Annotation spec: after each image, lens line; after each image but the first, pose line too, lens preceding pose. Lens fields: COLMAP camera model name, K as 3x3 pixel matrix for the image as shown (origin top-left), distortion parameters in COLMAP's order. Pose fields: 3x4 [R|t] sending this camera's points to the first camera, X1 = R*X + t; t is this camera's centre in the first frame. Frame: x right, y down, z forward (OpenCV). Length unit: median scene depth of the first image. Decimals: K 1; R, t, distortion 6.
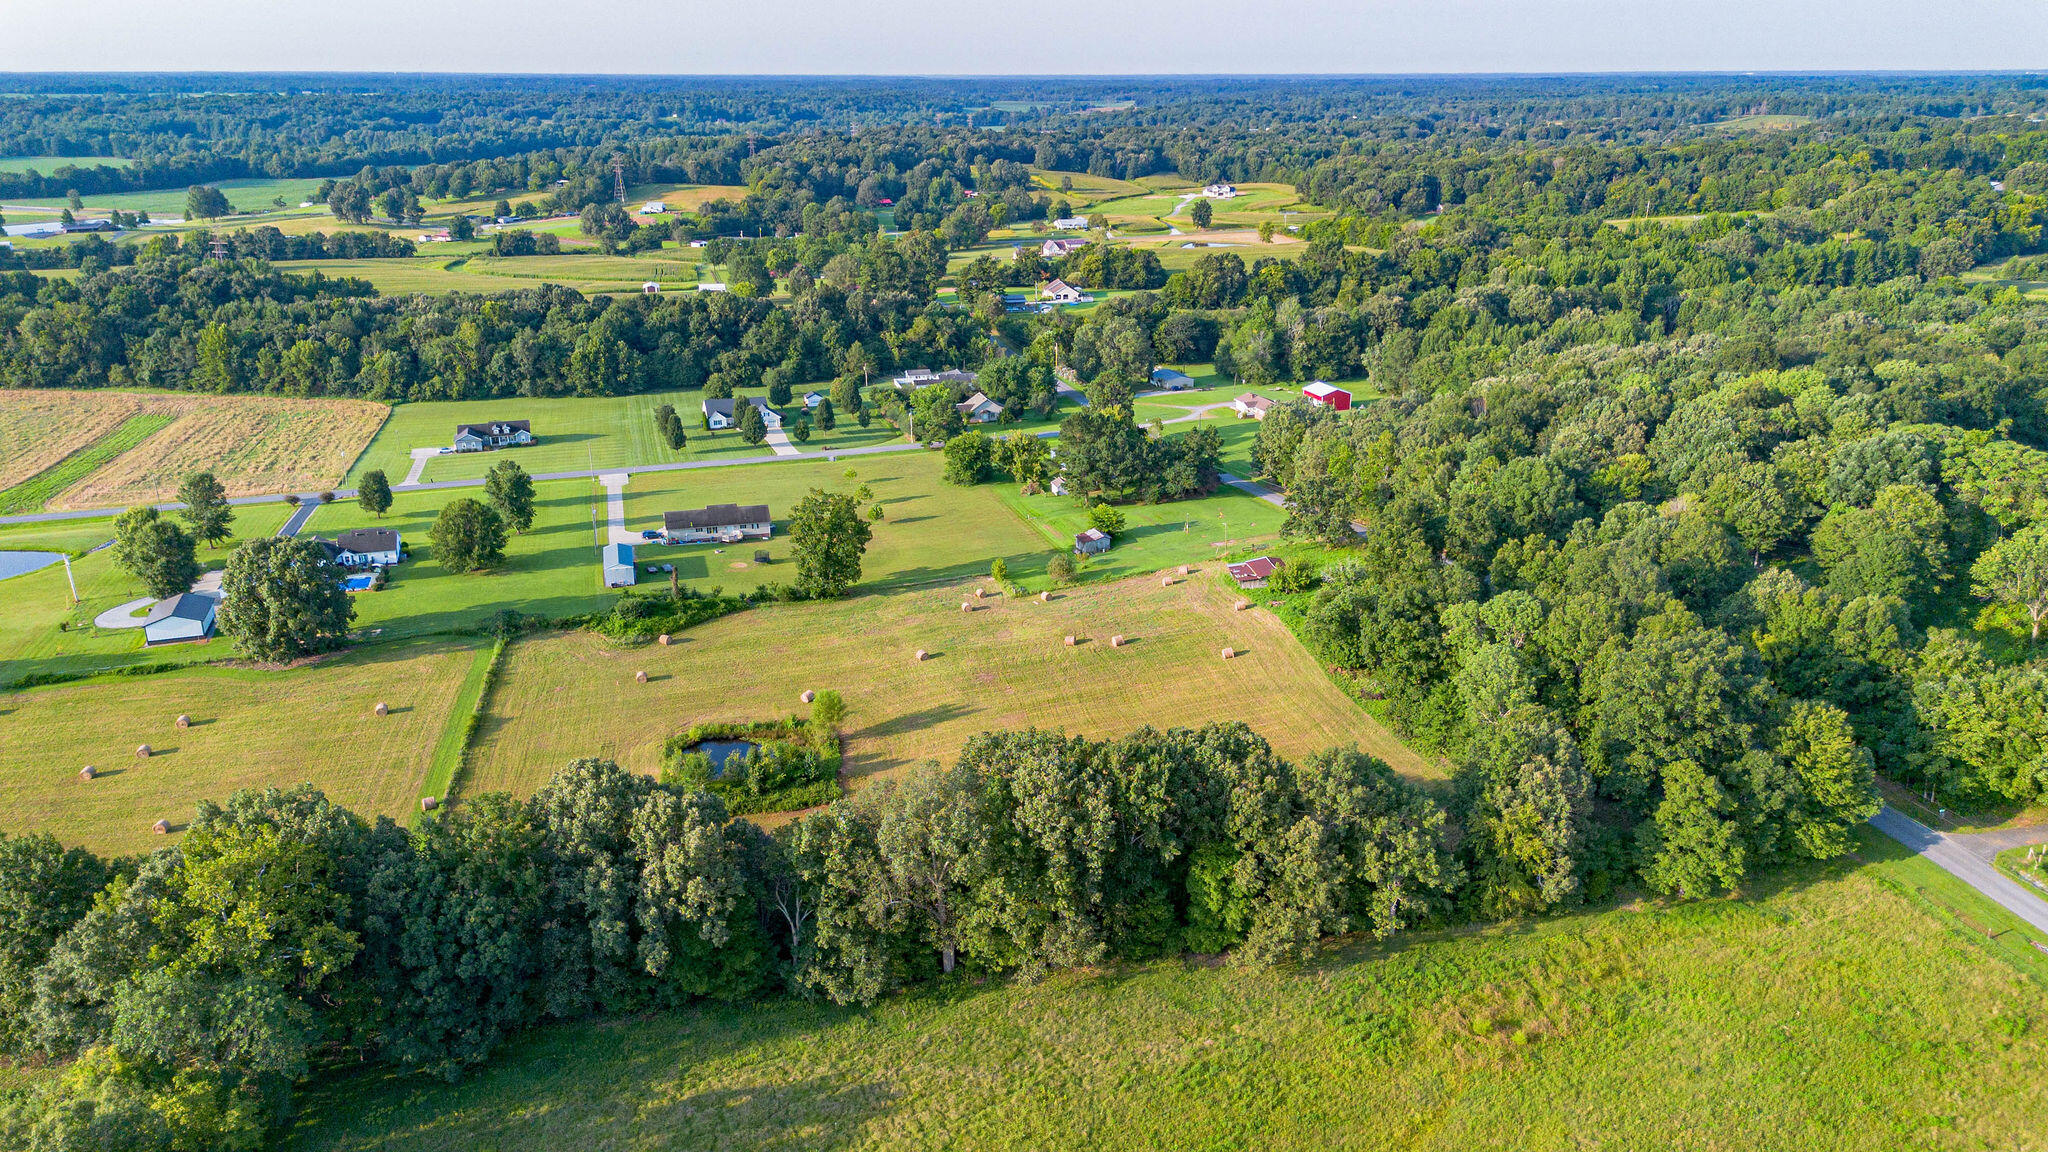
lens RADIAL K [[1440.8, 0, 1024.0], [0, 1440.8, 576.0], [0, 0, 1]] dist [0.055922, -0.051719]
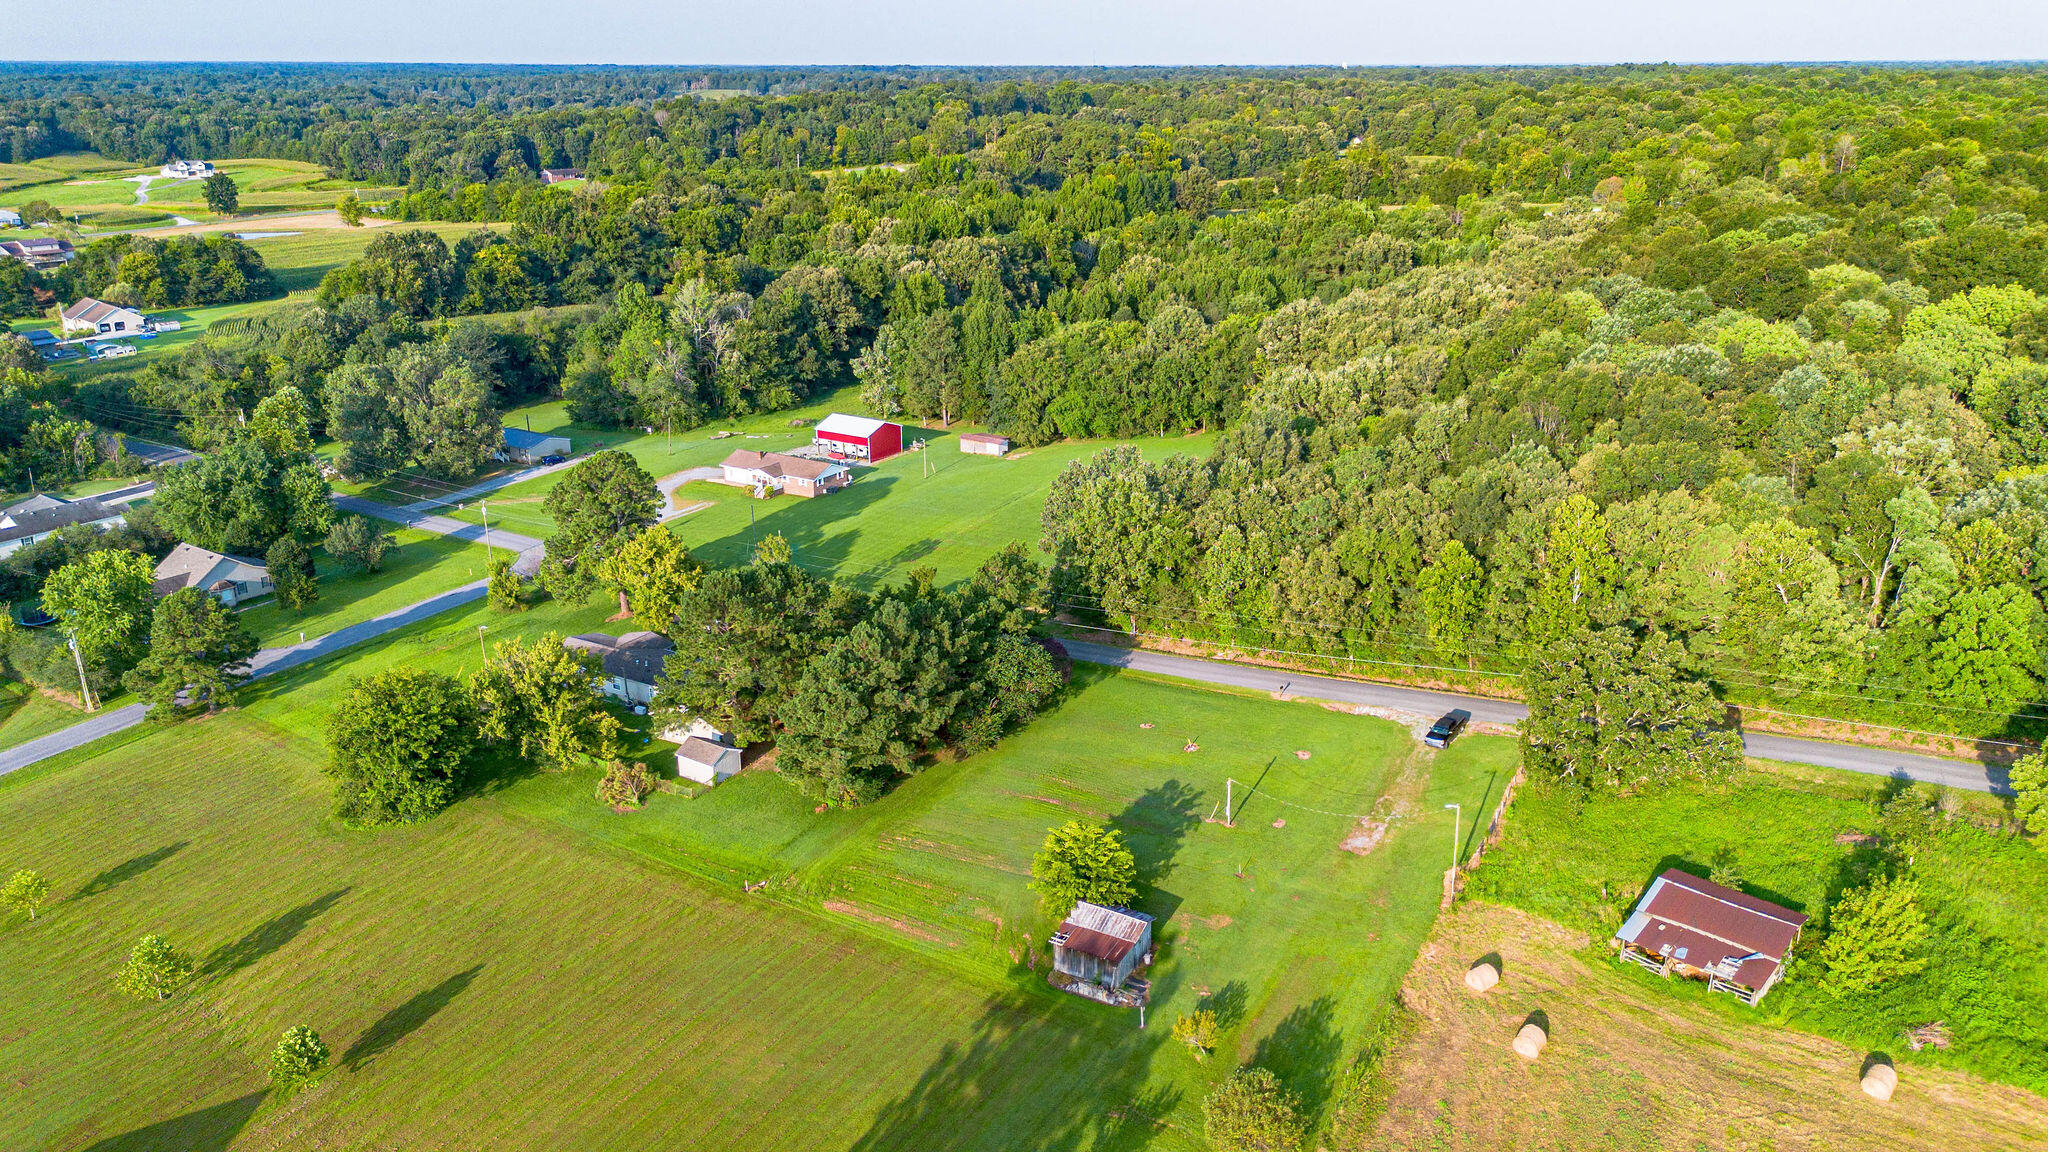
lens RADIAL K [[1440.8, 0, 1024.0], [0, 1440.8, 576.0], [0, 0, 1]] dist [0.055922, -0.051719]
pose [[0.760016, -0.214375, 0.613530, -0.072481], [0.210645, 0.974324, 0.079503, -0.063133], [-0.614821, 0.068814, 0.785659, 0.310113]]
